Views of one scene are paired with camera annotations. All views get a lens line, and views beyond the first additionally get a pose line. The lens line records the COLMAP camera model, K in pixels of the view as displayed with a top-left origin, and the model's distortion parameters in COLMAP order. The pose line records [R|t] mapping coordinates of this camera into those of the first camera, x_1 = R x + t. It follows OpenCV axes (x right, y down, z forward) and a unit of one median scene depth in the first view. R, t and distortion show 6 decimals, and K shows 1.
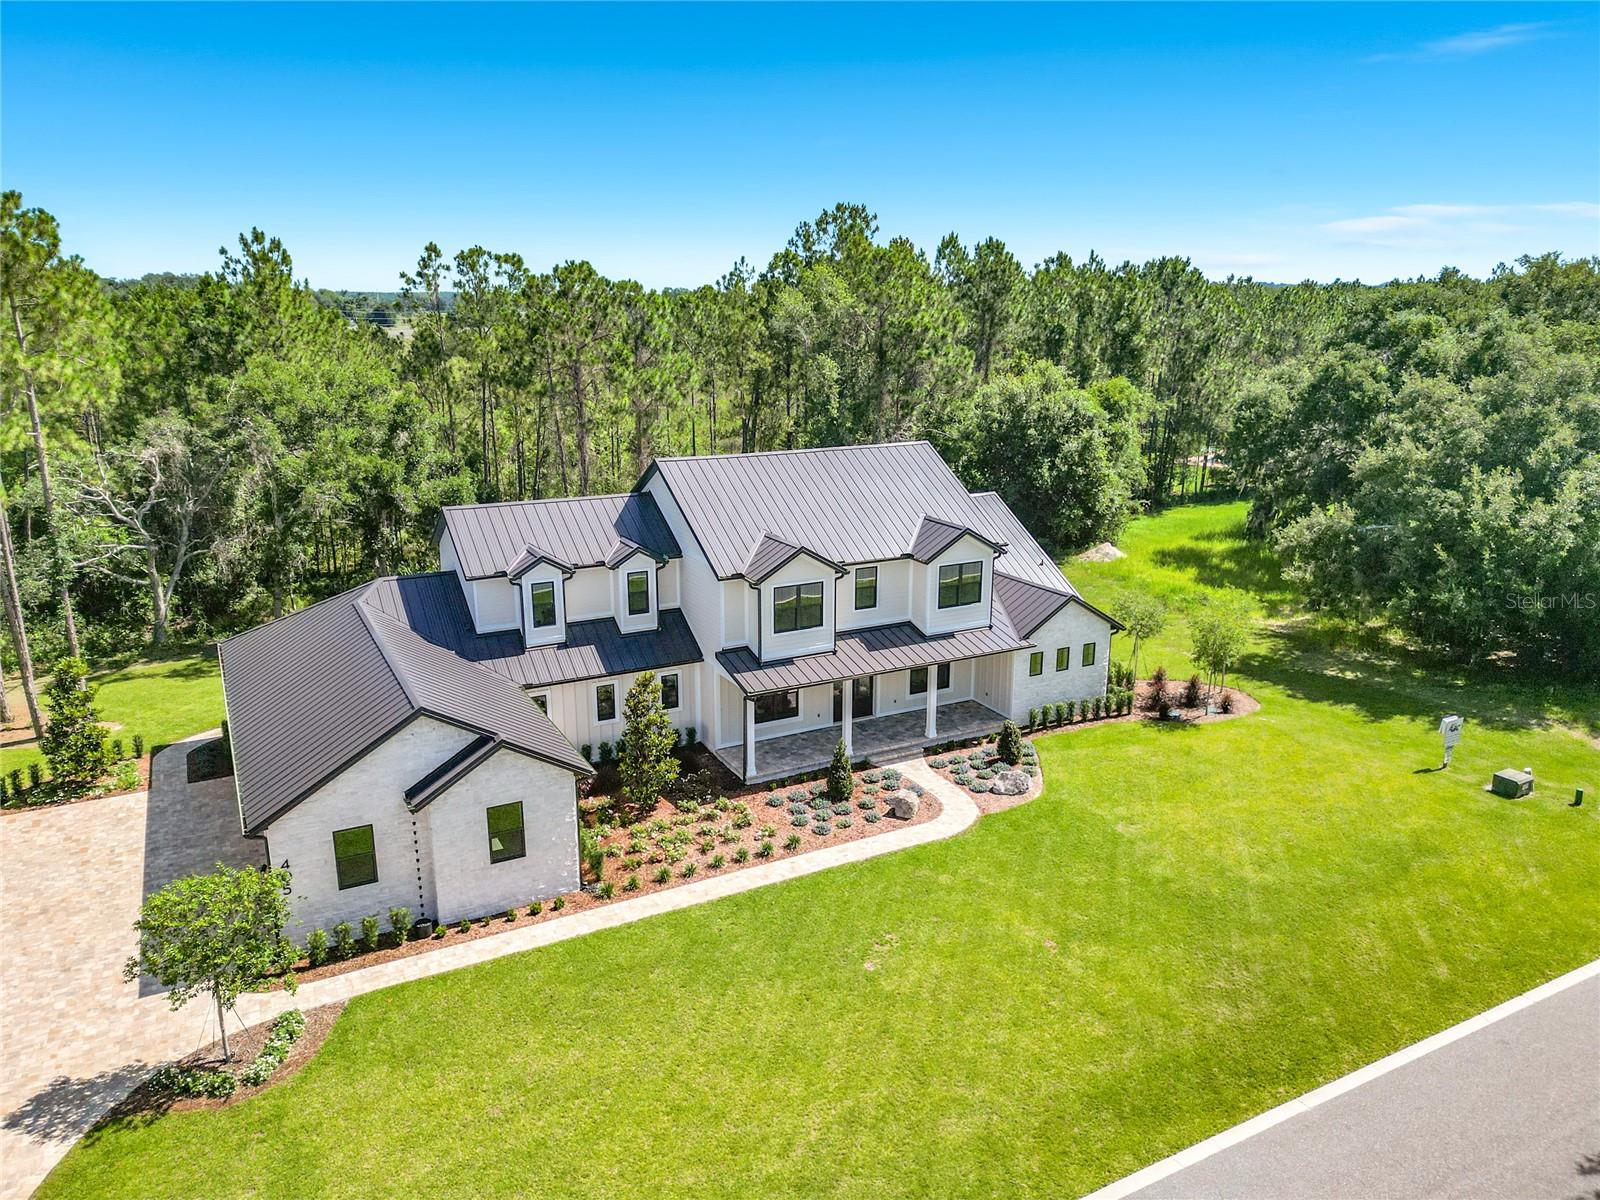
lens RADIAL K [[1134.7, 0, 790.1], [0, 1134.7, 596.5], [0, 0, 1]] dist [0.057237, -0.040930]
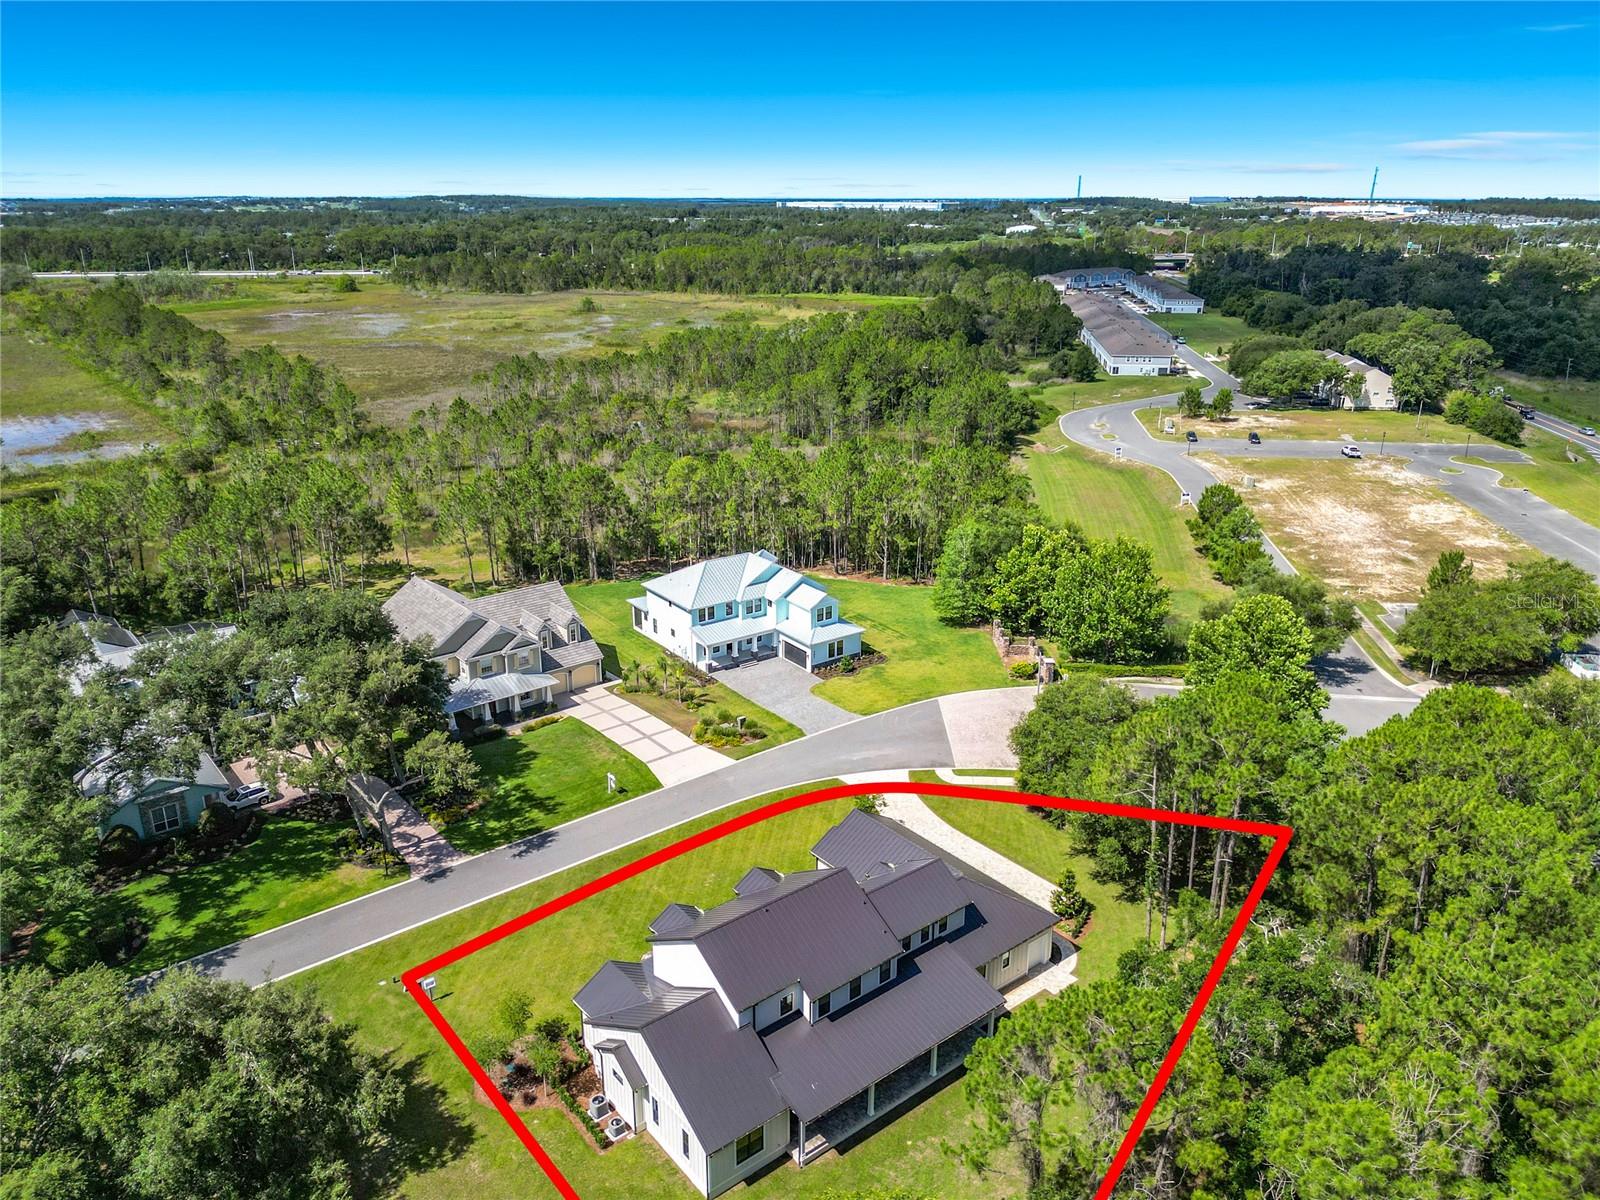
lens RADIAL K [[1134.7, 0, 801.3], [0, 1134.7, 599.9], [0, 0, 1]] dist [0.057237, -0.040930]
pose [[-0.981097, 0.058337, -0.184513, 0.266140], [-0.055116, 0.829752, 0.555405, -1.522617], [0.185501, 0.555076, -0.810852, 2.292353]]
